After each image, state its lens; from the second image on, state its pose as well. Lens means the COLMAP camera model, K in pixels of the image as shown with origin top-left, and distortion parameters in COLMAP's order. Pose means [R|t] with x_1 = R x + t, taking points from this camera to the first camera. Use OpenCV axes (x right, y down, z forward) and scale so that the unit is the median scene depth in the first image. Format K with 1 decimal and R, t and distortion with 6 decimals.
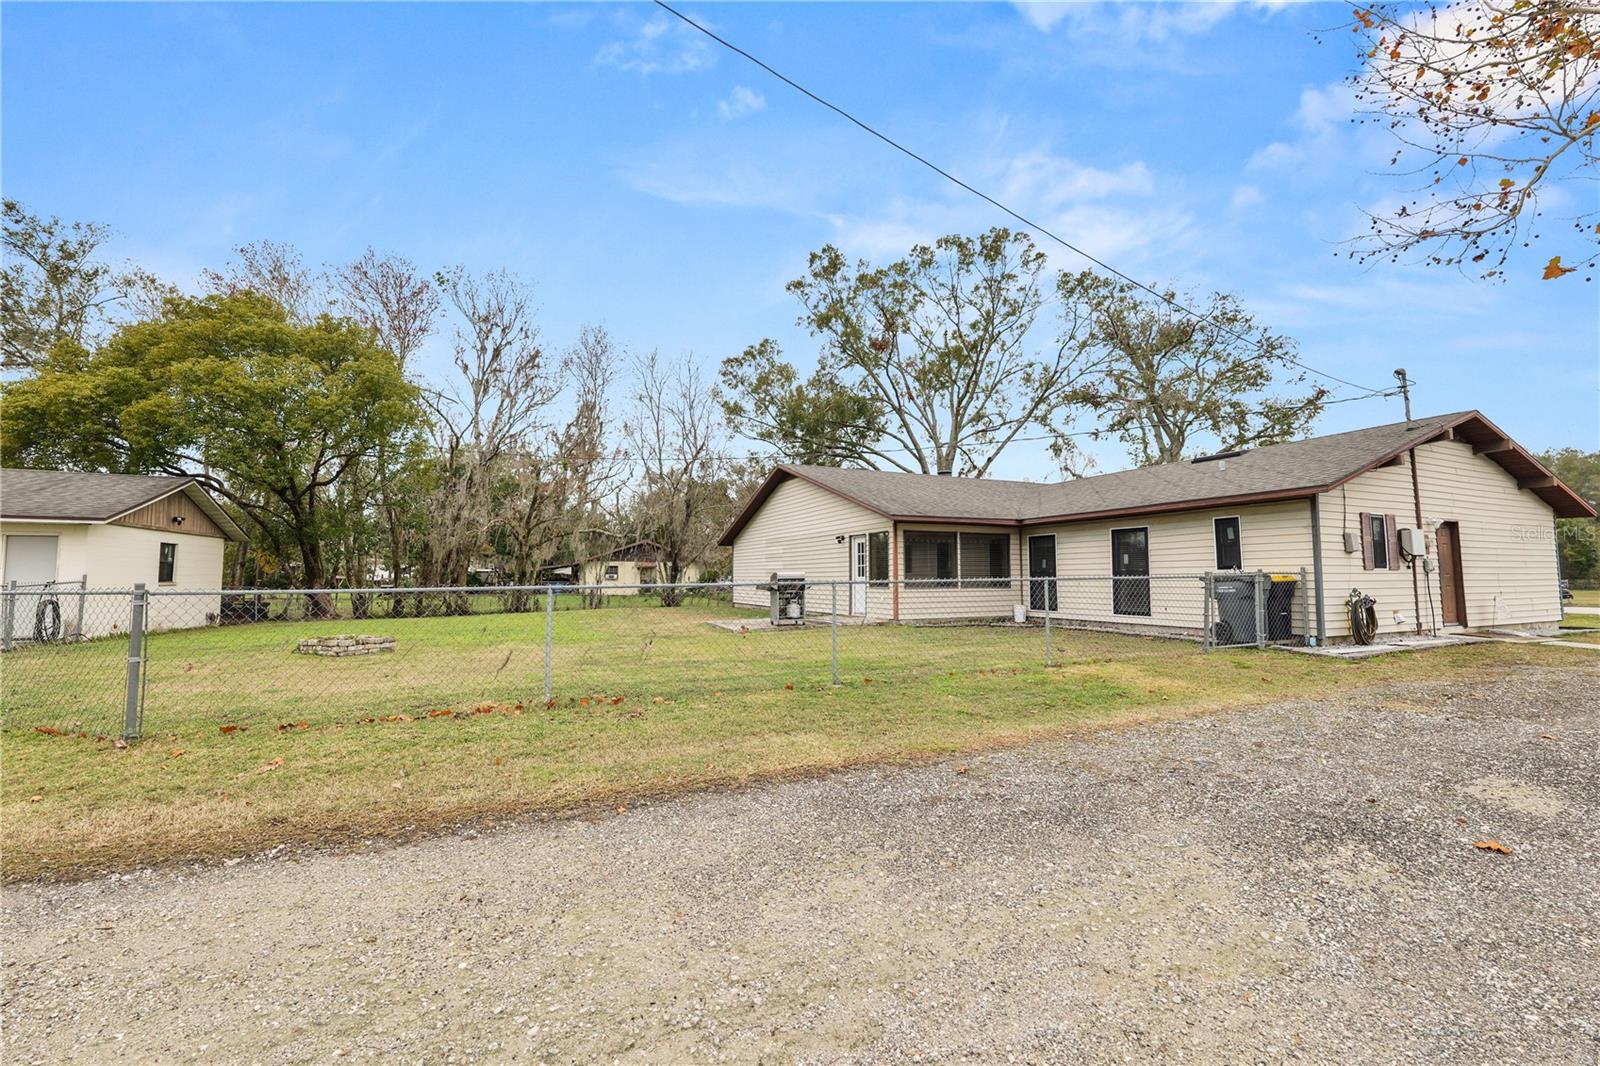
lens RADIAL K [[651.5, 0, 801.7], [0, 651.5, 527.9], [0, 0, 1]] dist [-0.010282, 0.000358]
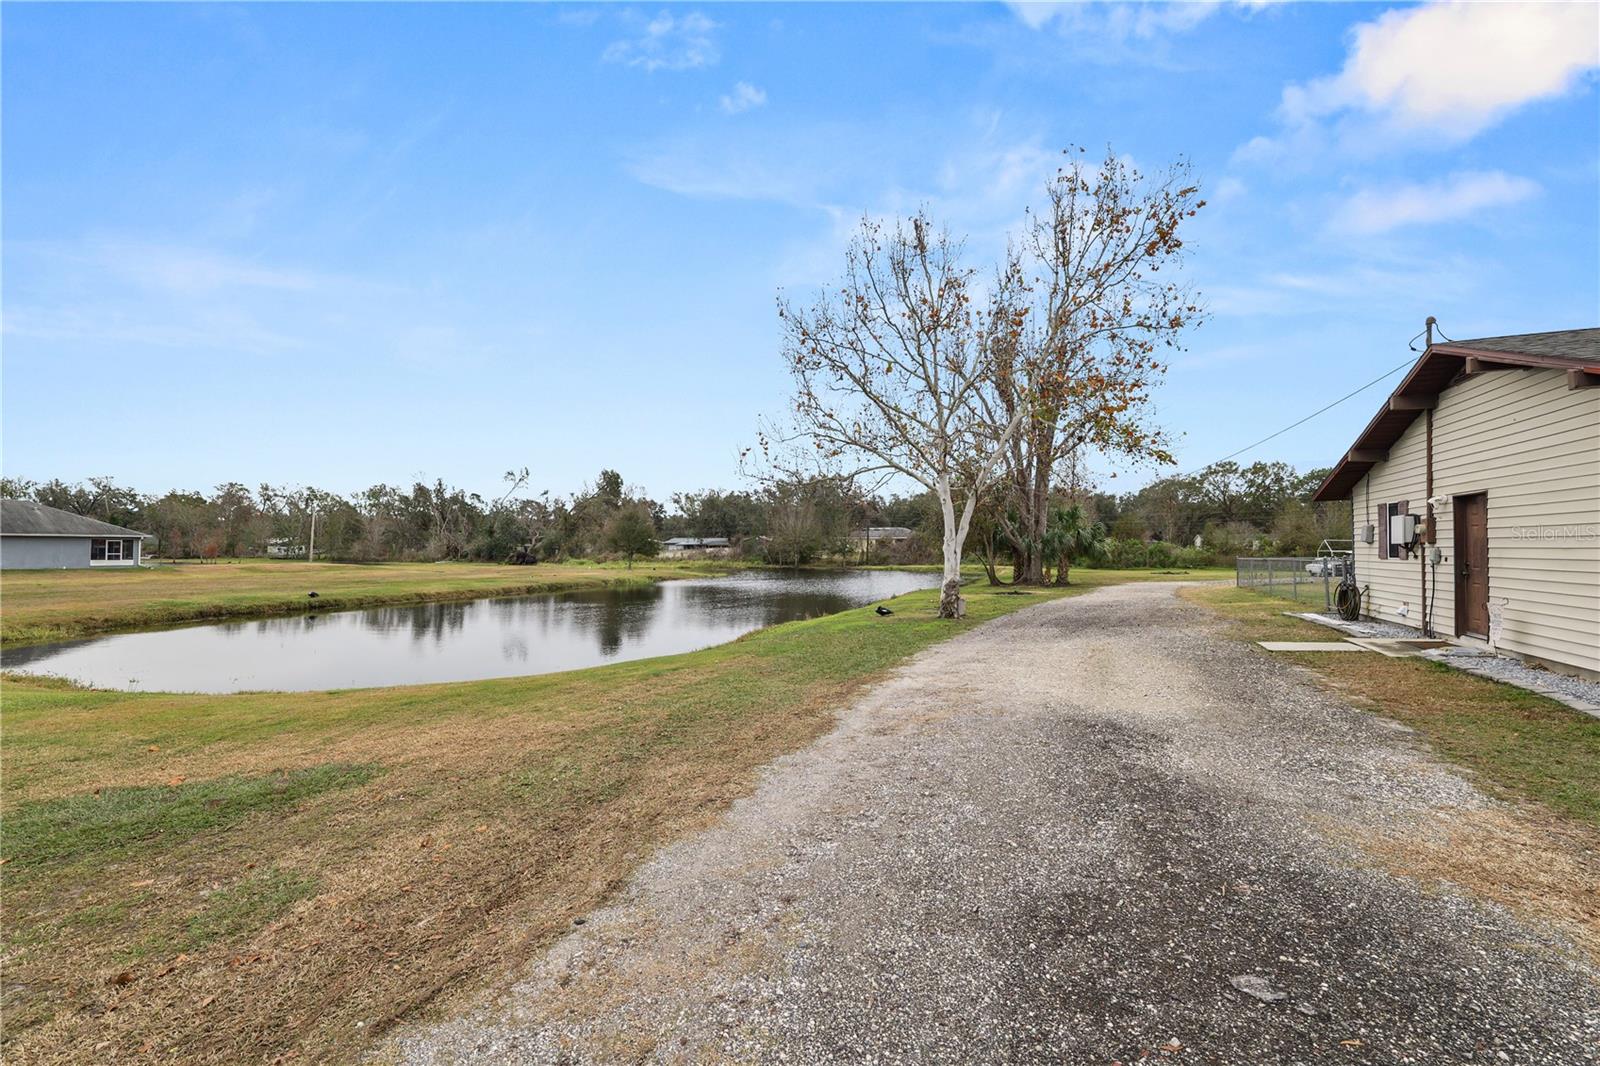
lens RADIAL K [[651.5, 0, 801.7], [0, 651.5, 527.9], [0, 0, 1]] dist [-0.010282, 0.000358]
pose [[-0.729607, -0.018370, -0.683620, 2.166857], [0.051574, 0.995314, -0.081789, 0.050118], [0.681919, -0.094931, -0.725241, 1.068343]]
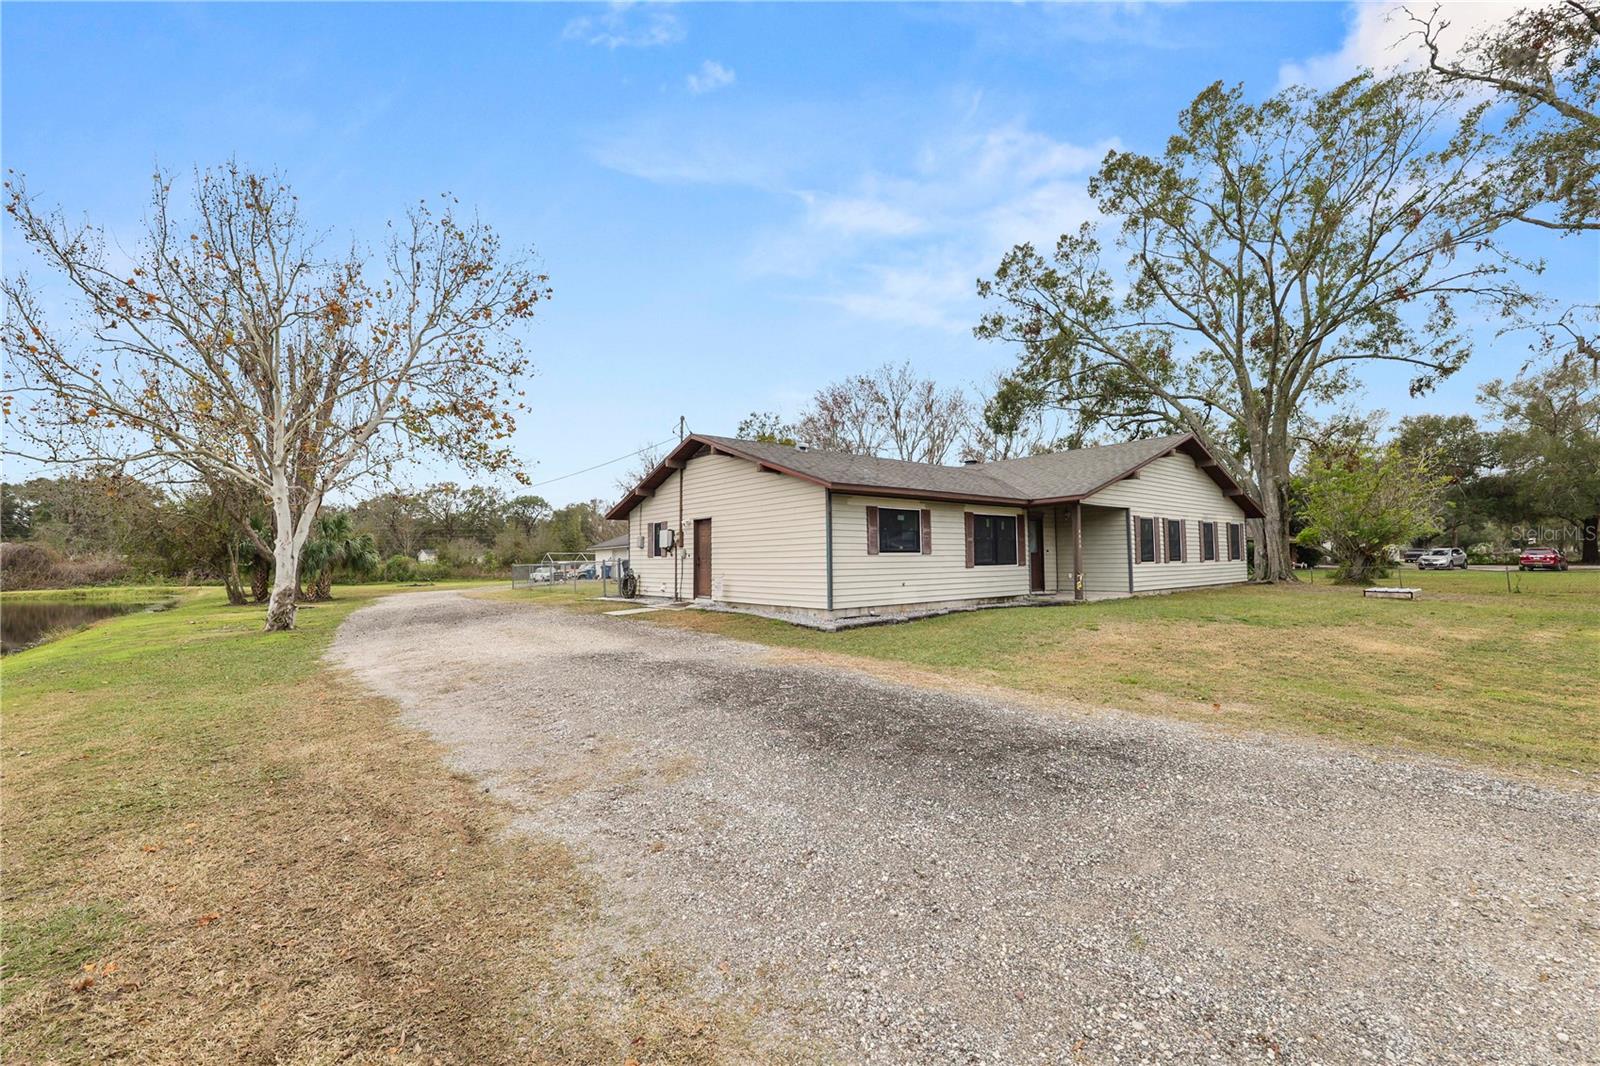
lens RADIAL K [[651.5, 0, 801.7], [0, 651.5, 527.9], [0, 0, 1]] dist [-0.010282, 0.000358]
pose [[0.275326, -0.047731, -0.960165, 2.478315], [0.080512, 0.996403, -0.026446, 0.062483], [0.957973, -0.070024, 0.278179, 0.869171]]
